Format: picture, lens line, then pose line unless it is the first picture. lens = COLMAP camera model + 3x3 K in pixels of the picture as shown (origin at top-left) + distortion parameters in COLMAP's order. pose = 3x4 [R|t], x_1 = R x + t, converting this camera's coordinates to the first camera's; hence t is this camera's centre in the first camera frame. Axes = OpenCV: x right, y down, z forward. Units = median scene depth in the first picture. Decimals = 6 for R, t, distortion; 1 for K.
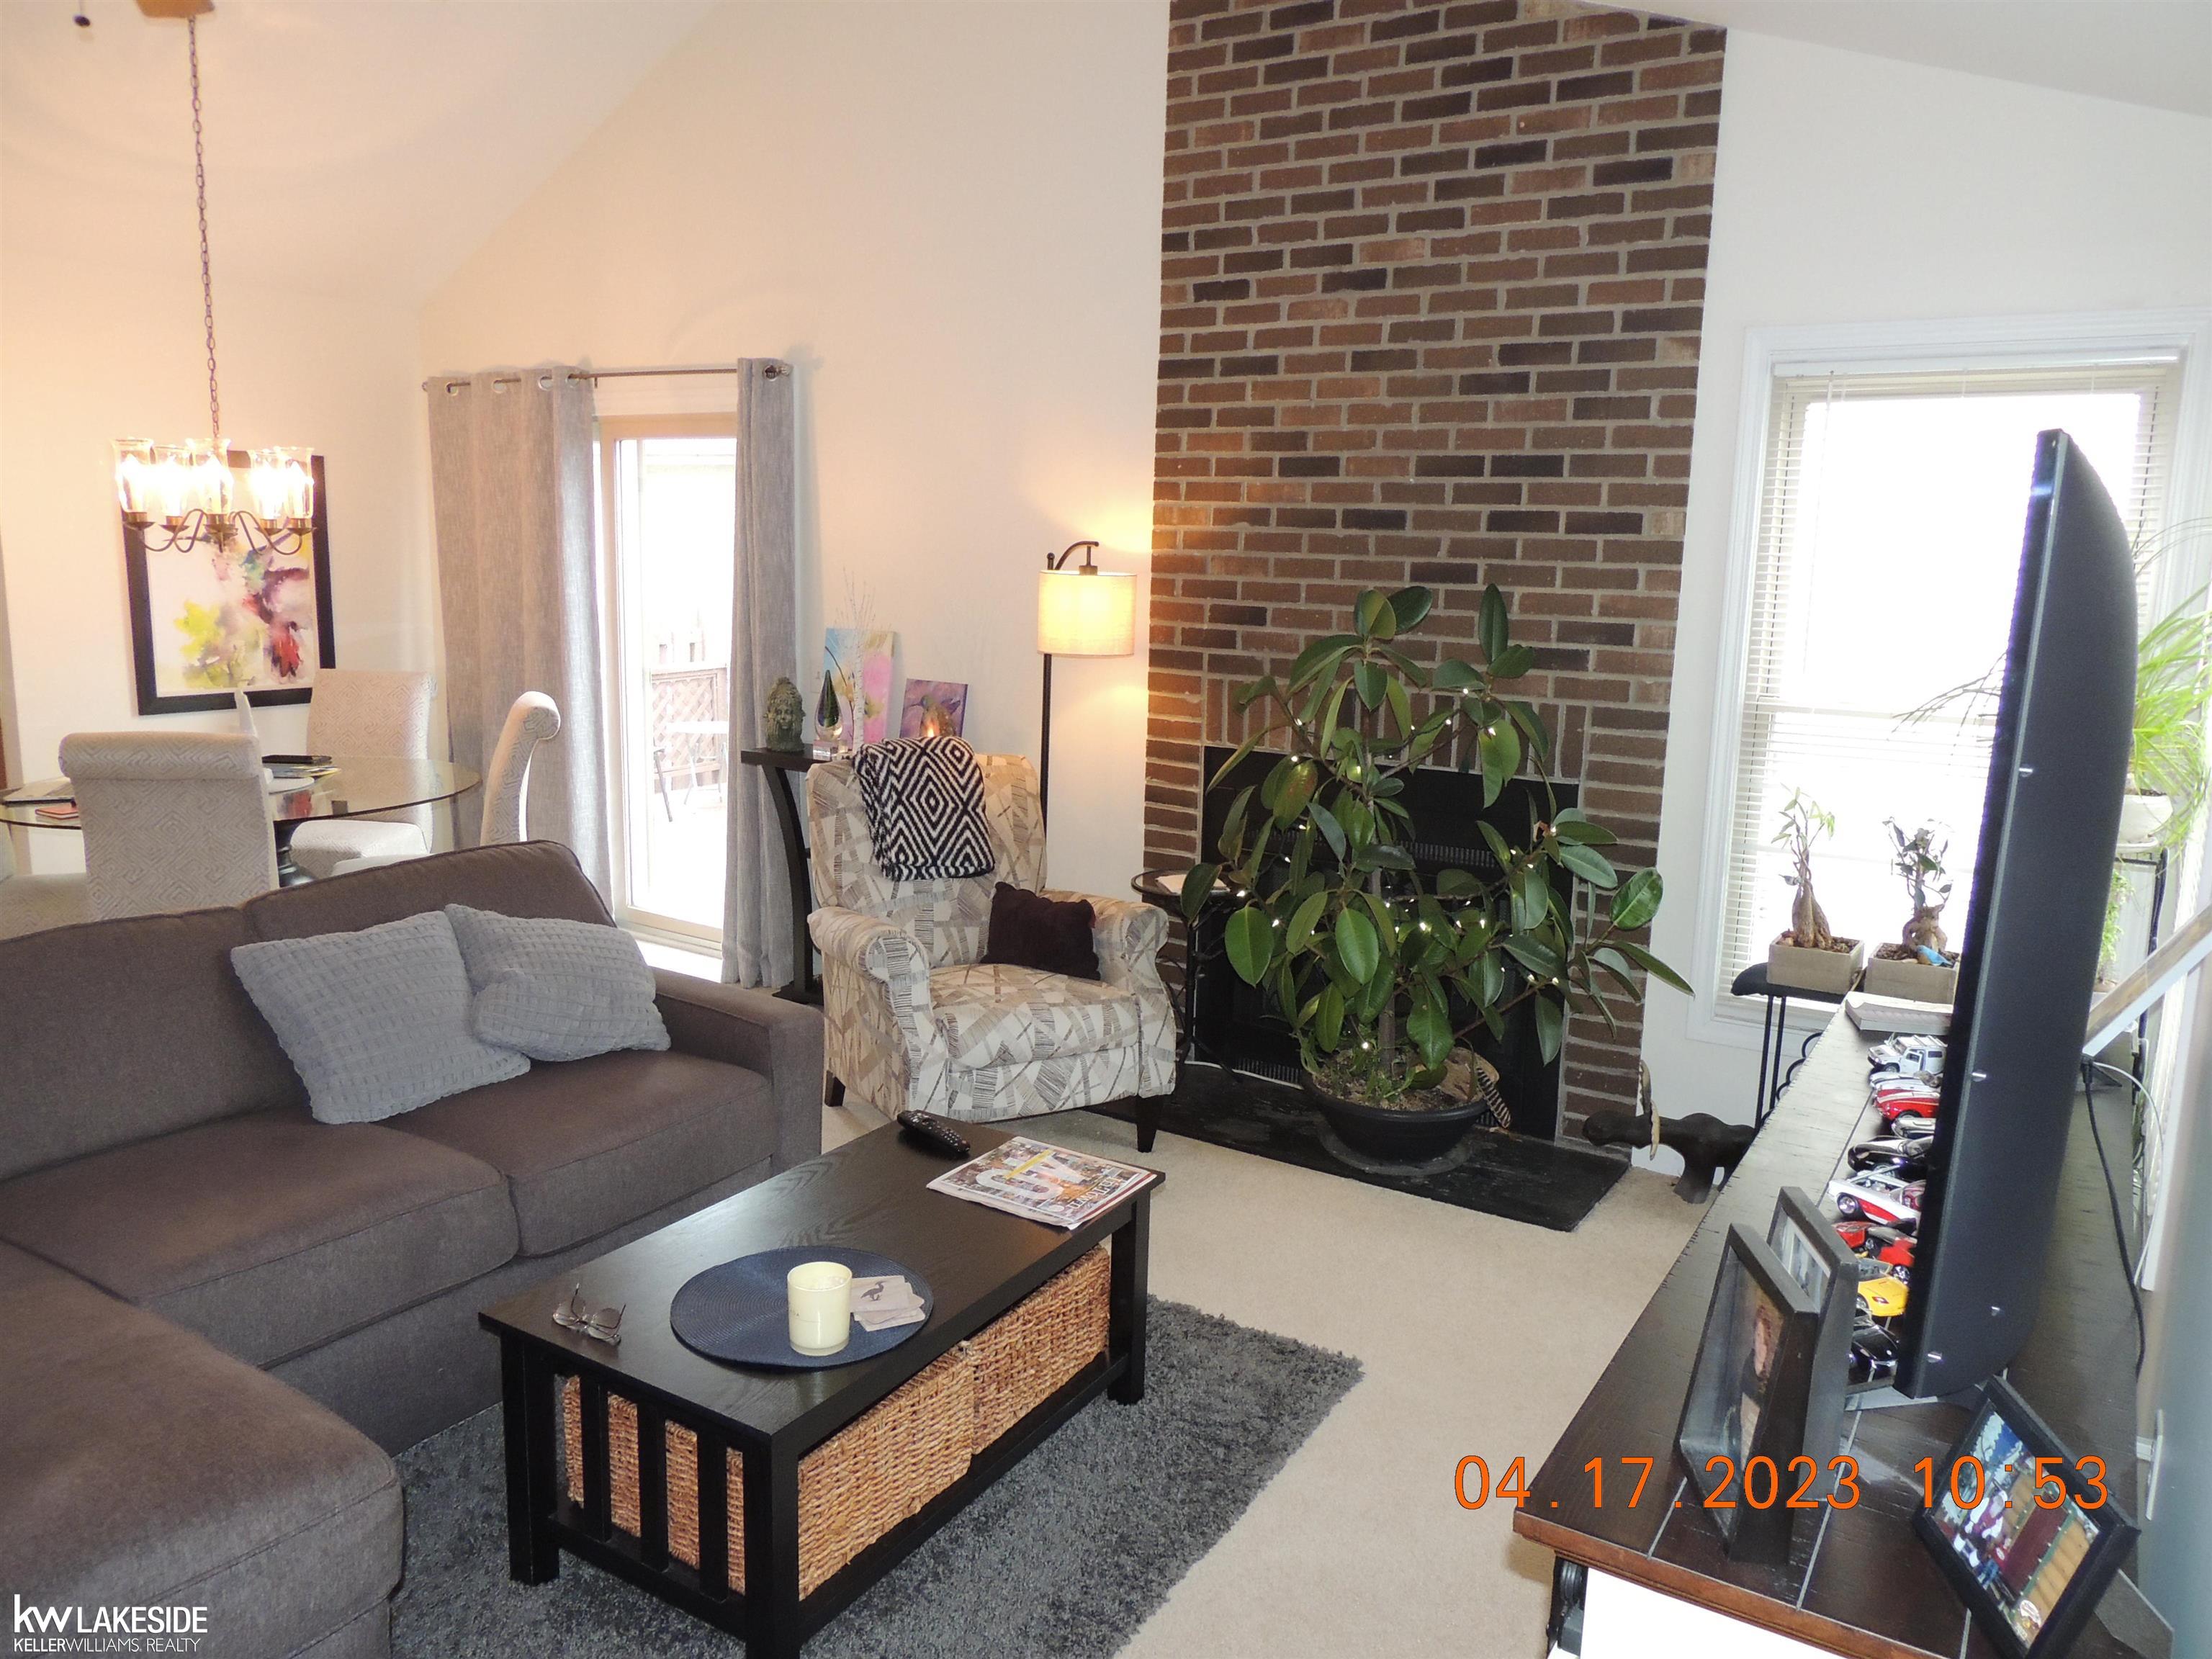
lens RADIAL K [[1589.0, 0, 1095.0], [0, 1589.0, 847.1], [0, 0, 1]] dist [-0.016136, 0.013575]
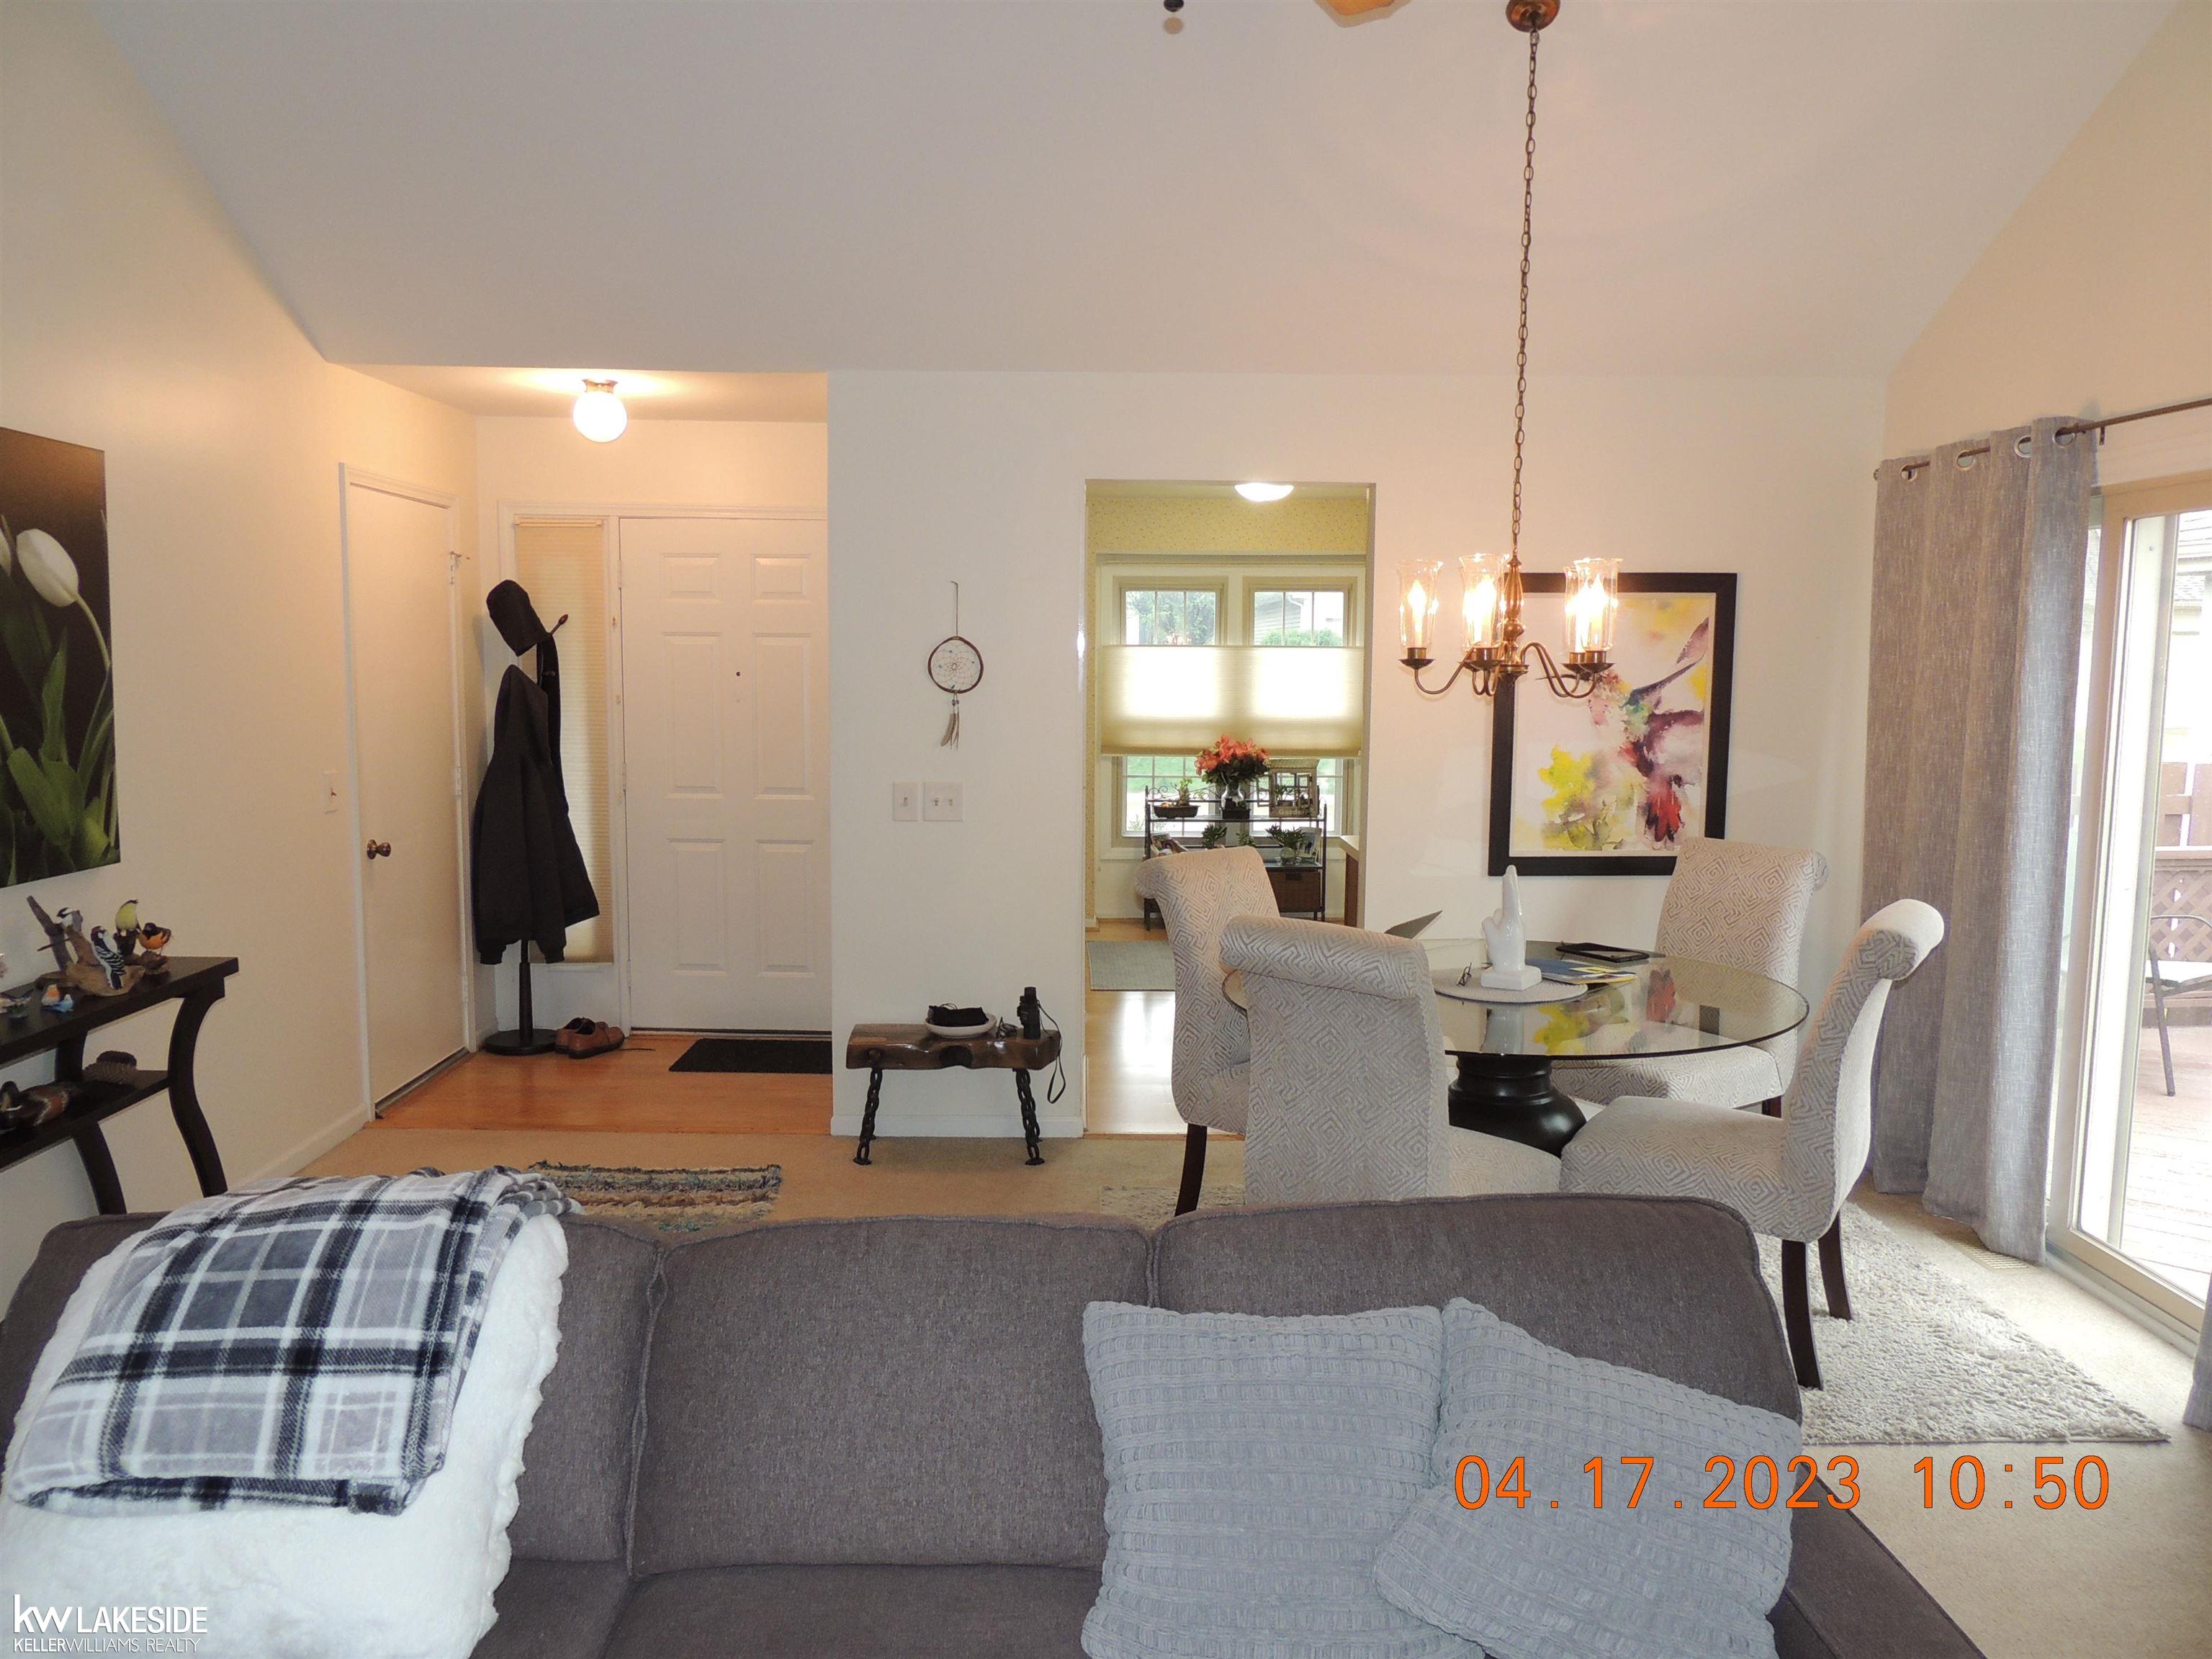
lens RADIAL K [[1589.0, 0, 1122.1], [0, 1589.0, 841.6], [0, 0, 1]] dist [-0.016136, 0.013575]
pose [[0.585110, 0.070463, -0.807887, -0.009670], [-0.138074, 0.990328, -0.013624, -0.059689], [0.799113, 0.119520, 0.589180, 0.302502]]
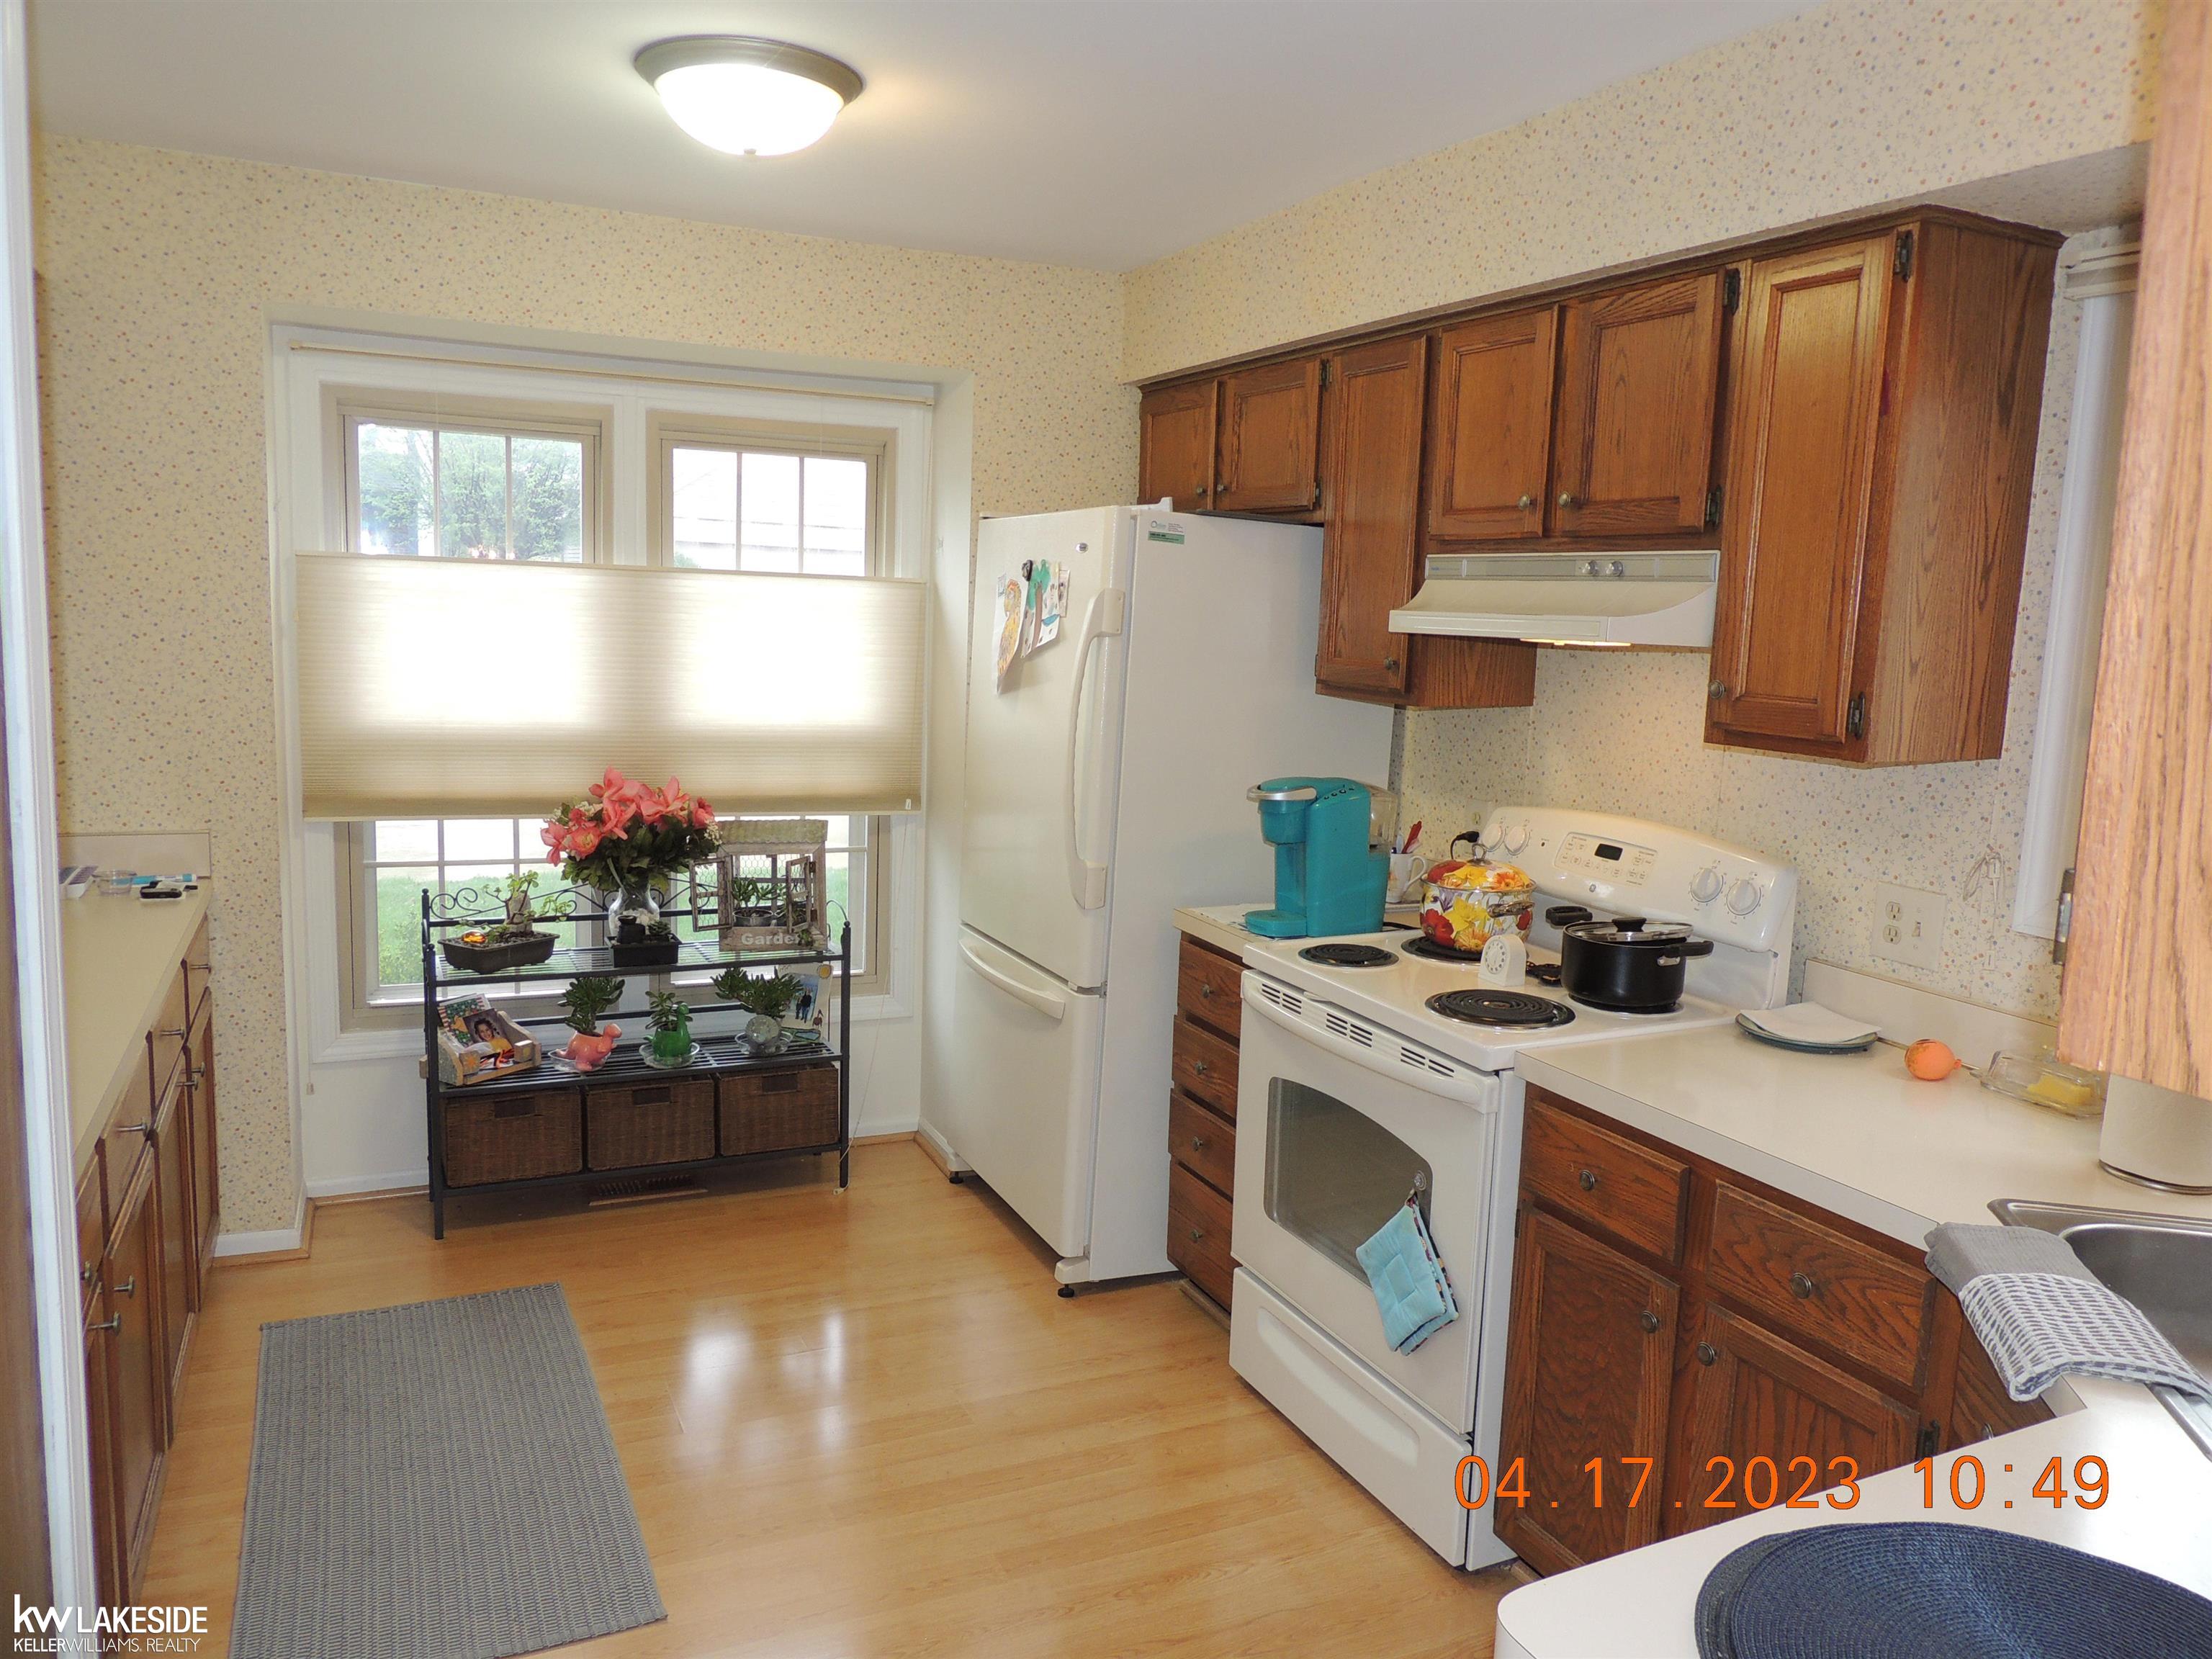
lens RADIAL K [[1589.0, 0, 1106.3], [0, 1589.0, 823.9], [0, 0, 1]] dist [-0.016136, 0.013575]
pose [[0.857342, 0.077964, -0.508808, -0.675723], [-0.108820, 0.993574, -0.031118, -0.175722], [0.503112, 0.082047, 0.860317, 0.802248]]
